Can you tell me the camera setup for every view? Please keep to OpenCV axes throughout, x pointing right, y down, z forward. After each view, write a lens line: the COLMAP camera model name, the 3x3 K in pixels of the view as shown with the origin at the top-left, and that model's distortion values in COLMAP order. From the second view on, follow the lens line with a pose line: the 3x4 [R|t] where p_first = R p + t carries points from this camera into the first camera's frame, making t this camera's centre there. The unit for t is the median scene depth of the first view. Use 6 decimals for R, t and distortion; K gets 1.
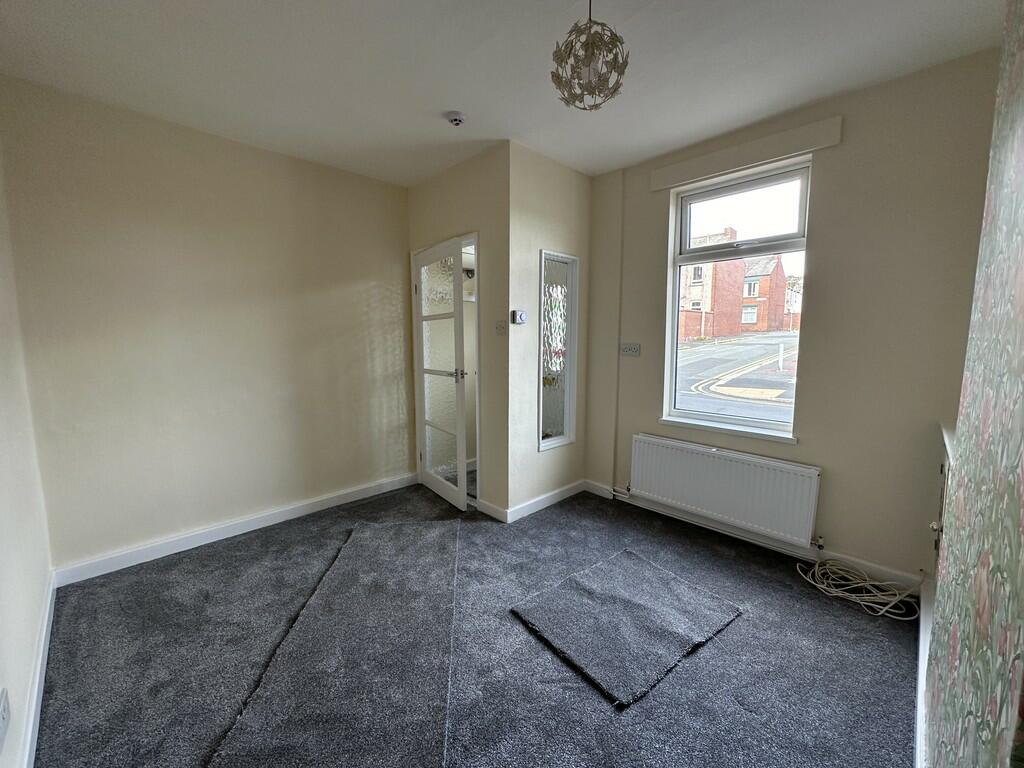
lens RADIAL K [[408.1, 0, 512.0], [0, 408.1, 384.0], [0, 0, 1]] dist [-0.002066, -0.000020]
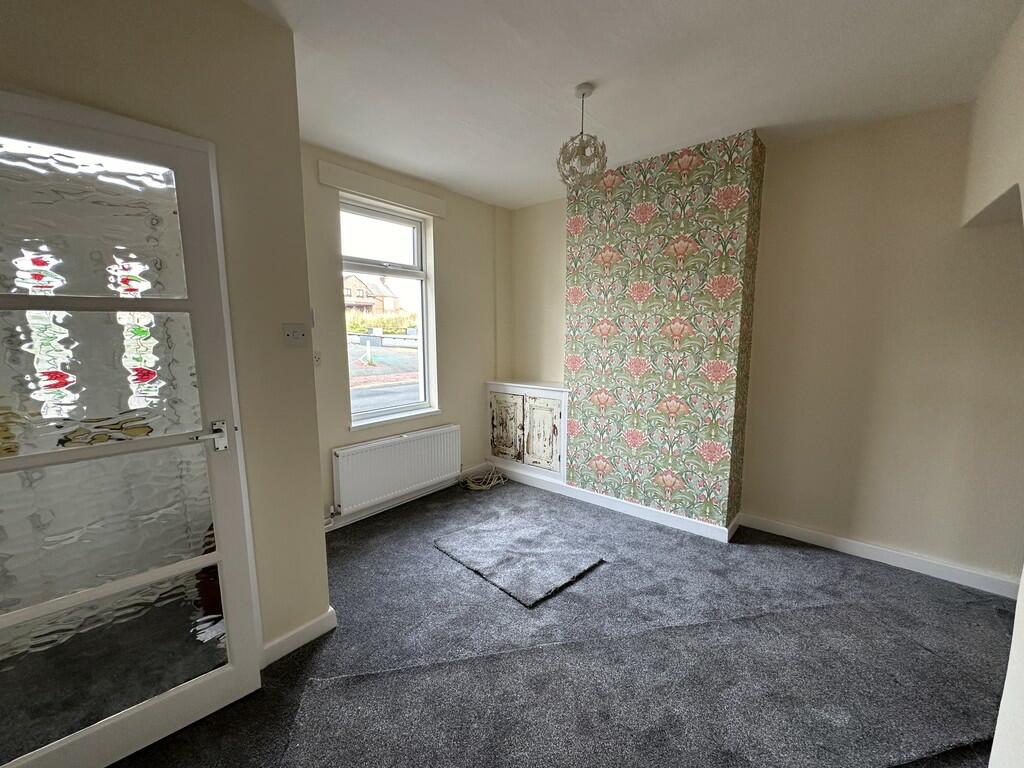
lens RADIAL K [[408.1, 0, 512.0], [0, 408.1, 384.0], [0, 0, 1]] dist [-0.002066, -0.000020]
pose [[-0.109742, -0.126287, 0.985905, -0.715722], [0.105598, 0.984801, 0.137900, -0.124279], [-0.988335, 0.119244, -0.094738, 0.797937]]
